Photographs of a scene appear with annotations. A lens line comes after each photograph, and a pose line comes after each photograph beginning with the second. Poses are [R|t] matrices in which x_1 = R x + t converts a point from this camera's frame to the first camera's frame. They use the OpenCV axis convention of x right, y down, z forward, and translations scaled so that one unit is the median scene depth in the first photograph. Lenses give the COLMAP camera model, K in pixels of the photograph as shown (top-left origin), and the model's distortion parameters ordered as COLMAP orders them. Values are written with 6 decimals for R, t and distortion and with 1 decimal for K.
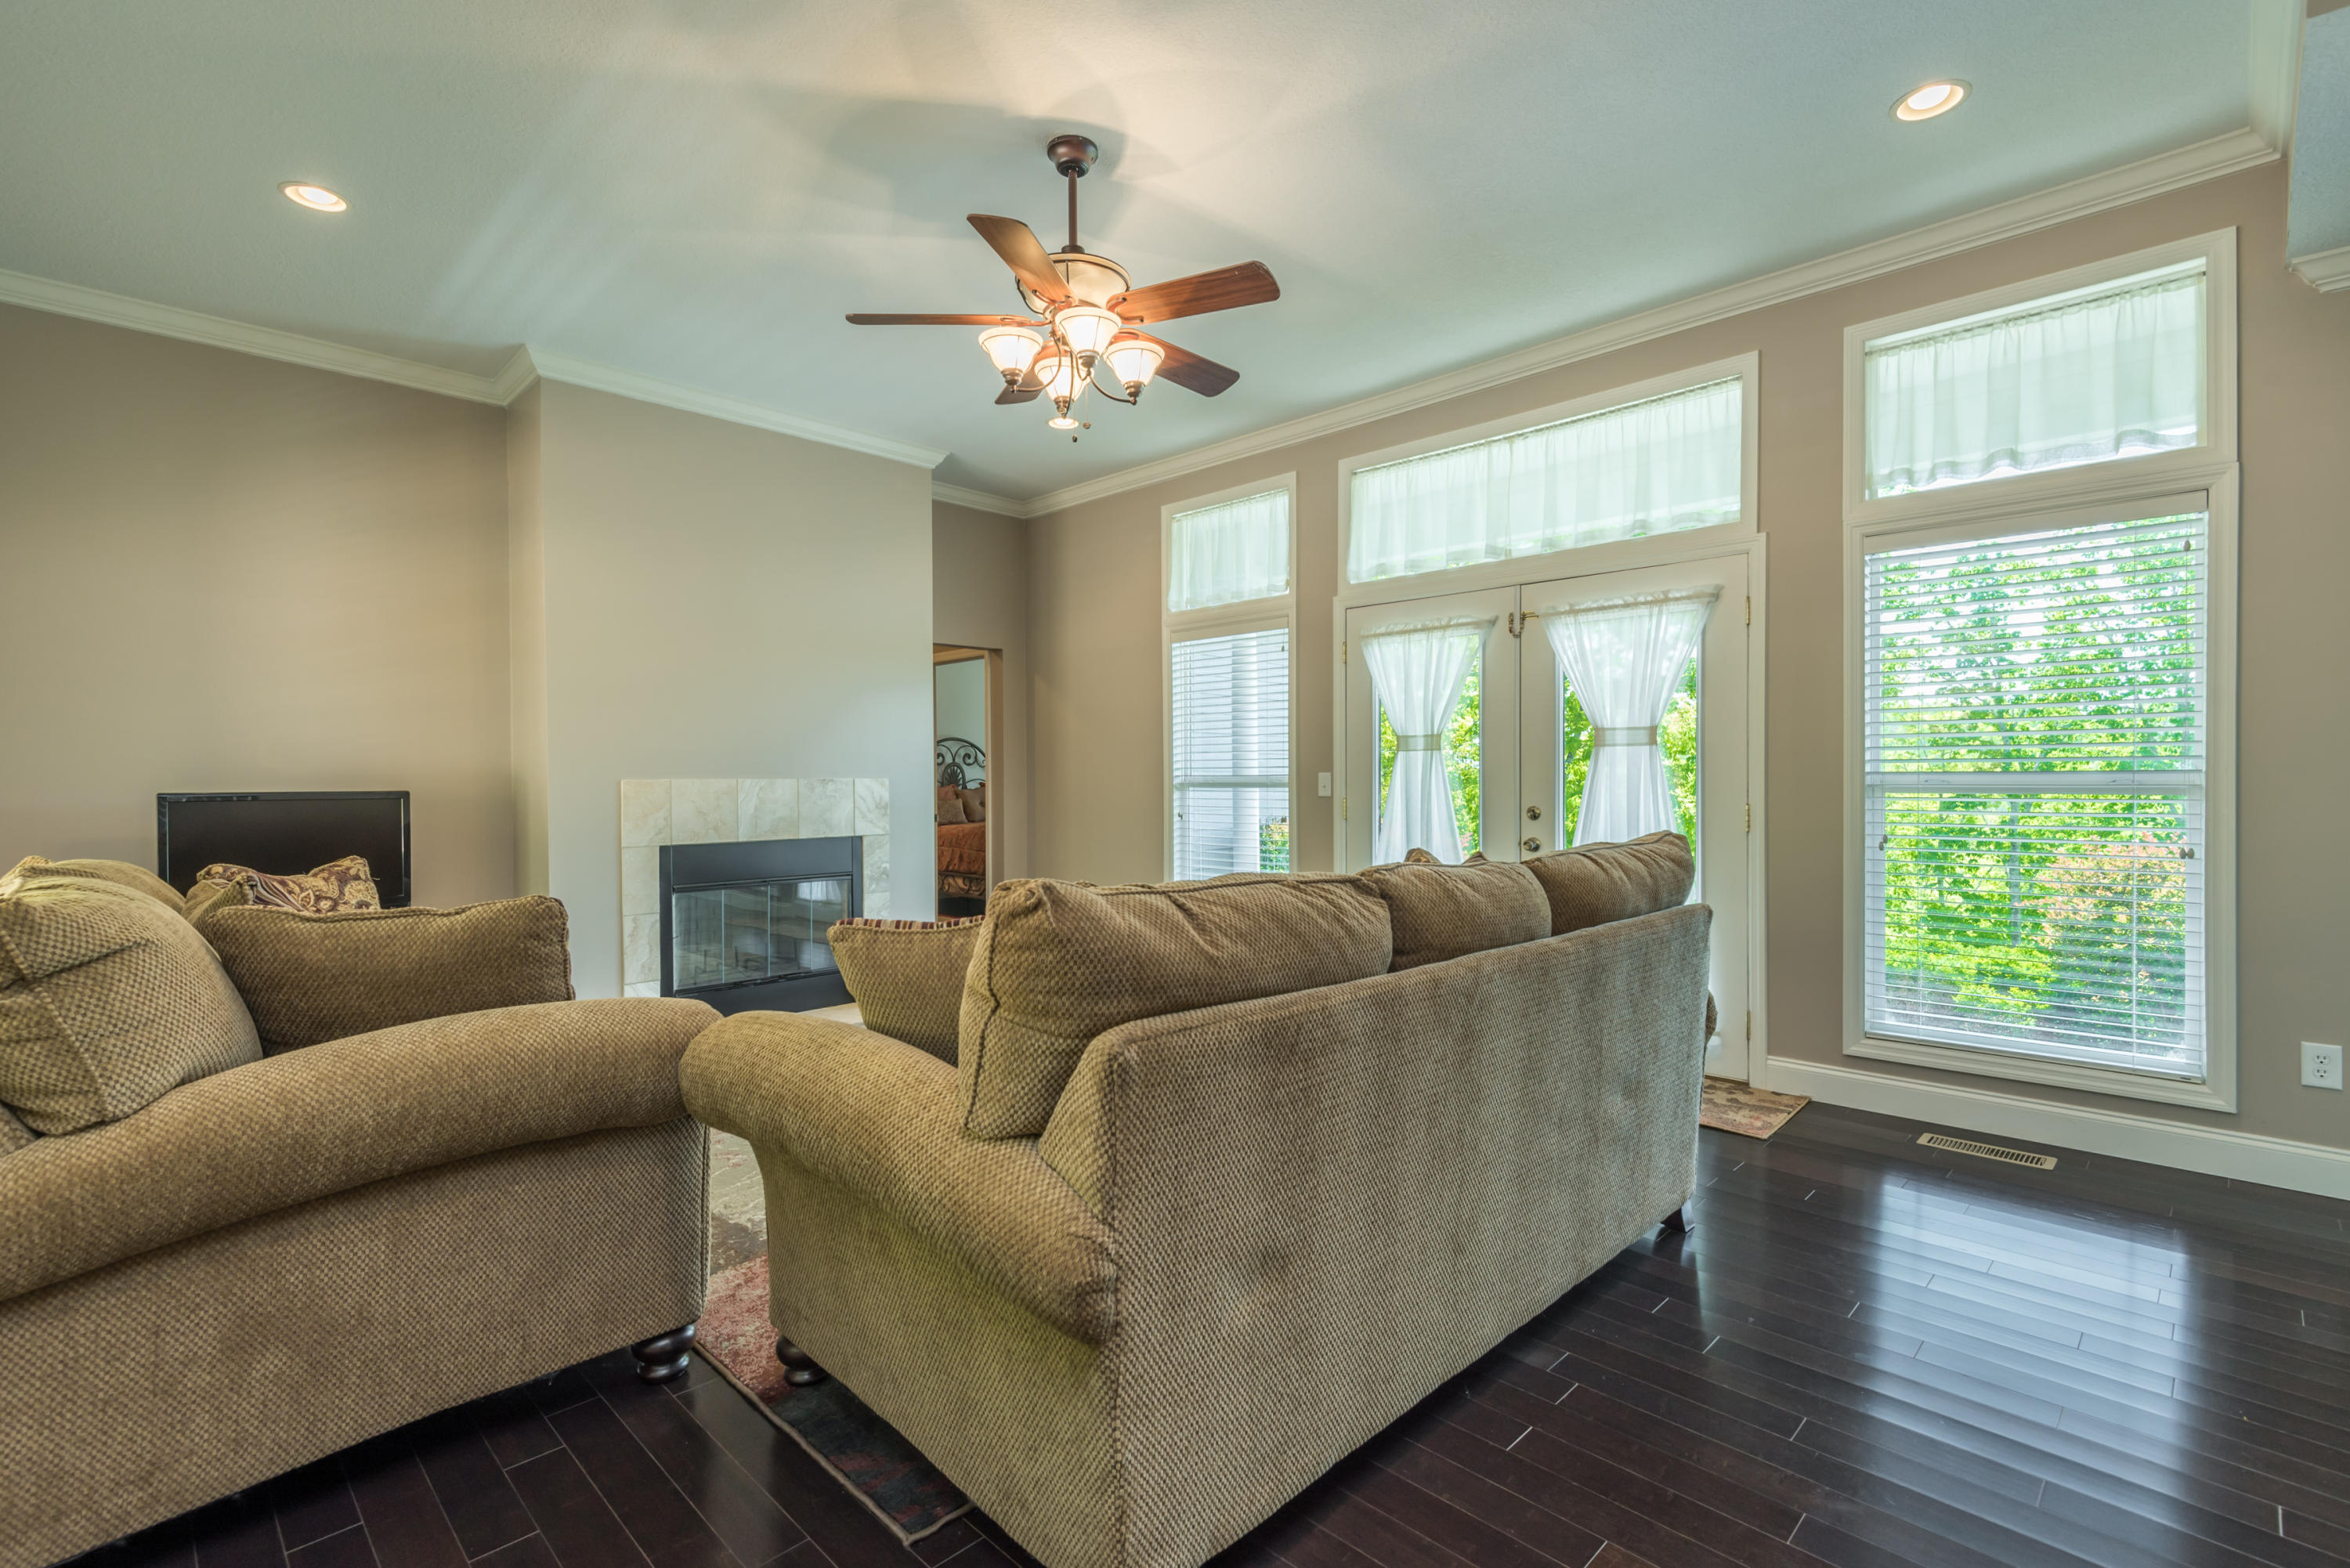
lens RADIAL K [[1054.3, 0, 1174.6], [0, 1054.3, 783.9], [0, 0, 1]] dist [0.013757, -0.002461]
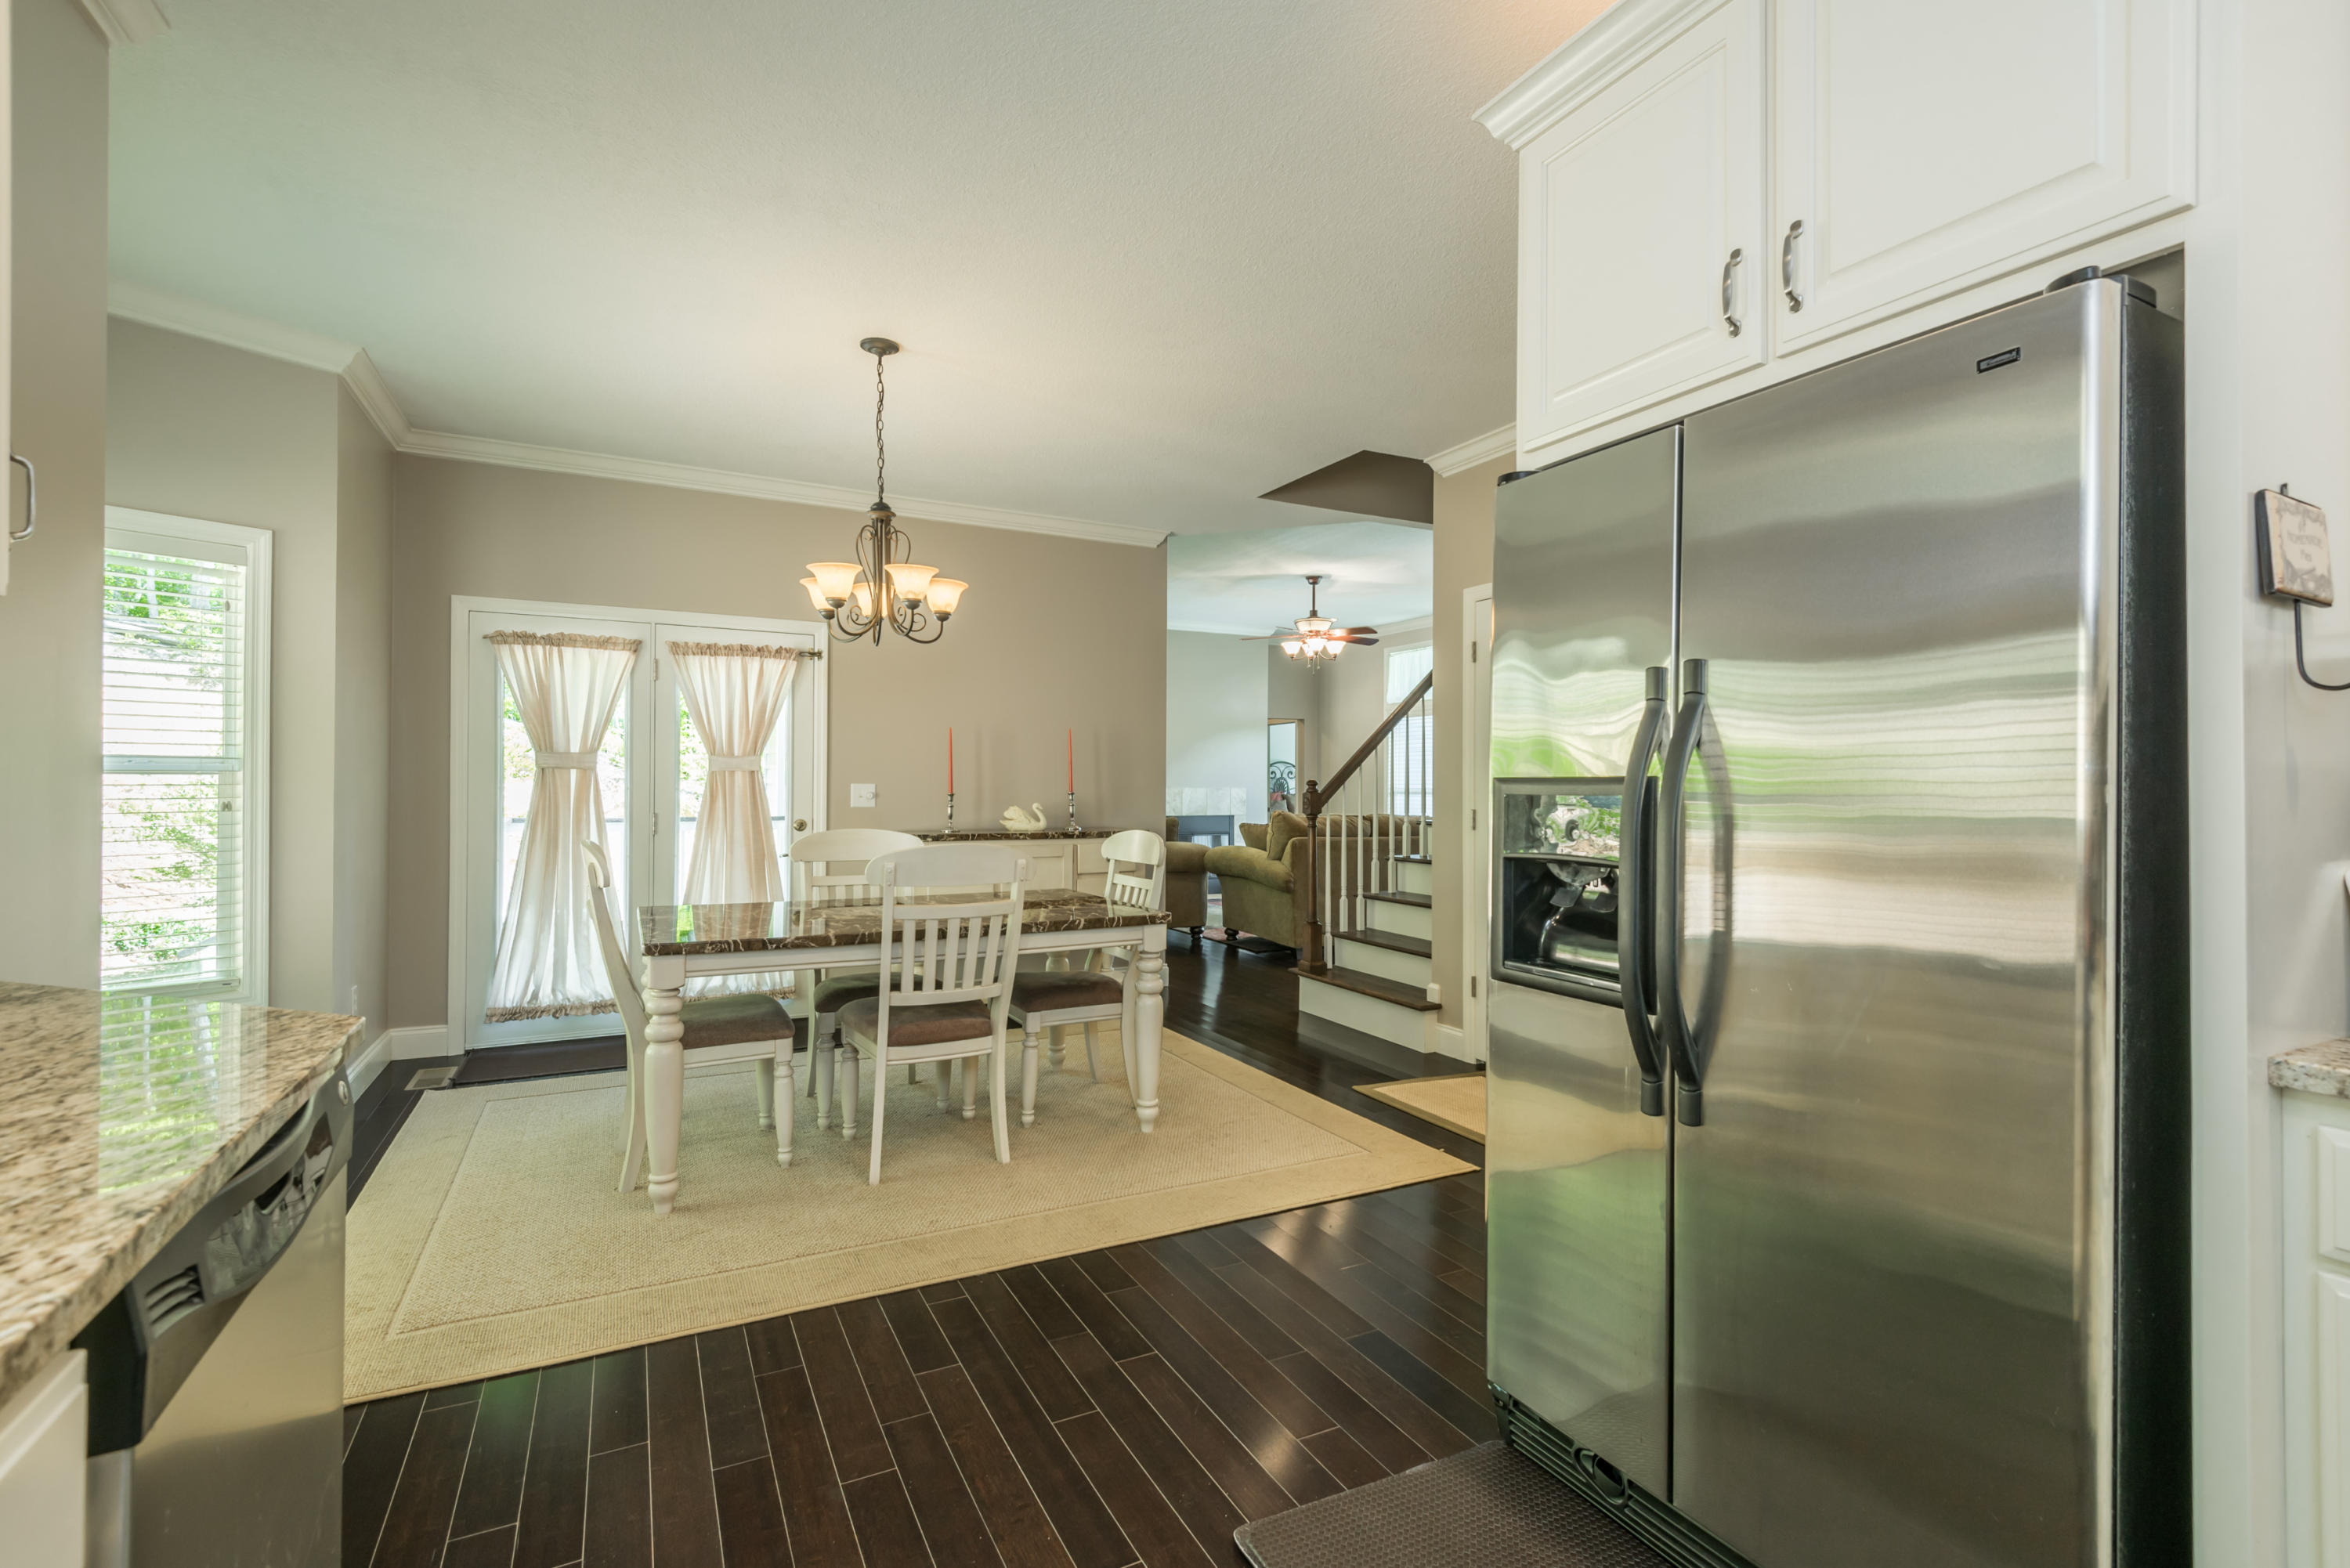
lens RADIAL K [[1054.3, 0, 1178.2], [0, 1054.3, 787.1], [0, 0, 1]] dist [0.013757, -0.002461]
pose [[0.951474, 0.014727, -0.307376, 0.255885], [-0.015525, 0.999879, -0.000150, -0.005193], [0.307337, 0.004915, 0.951588, -1.071276]]
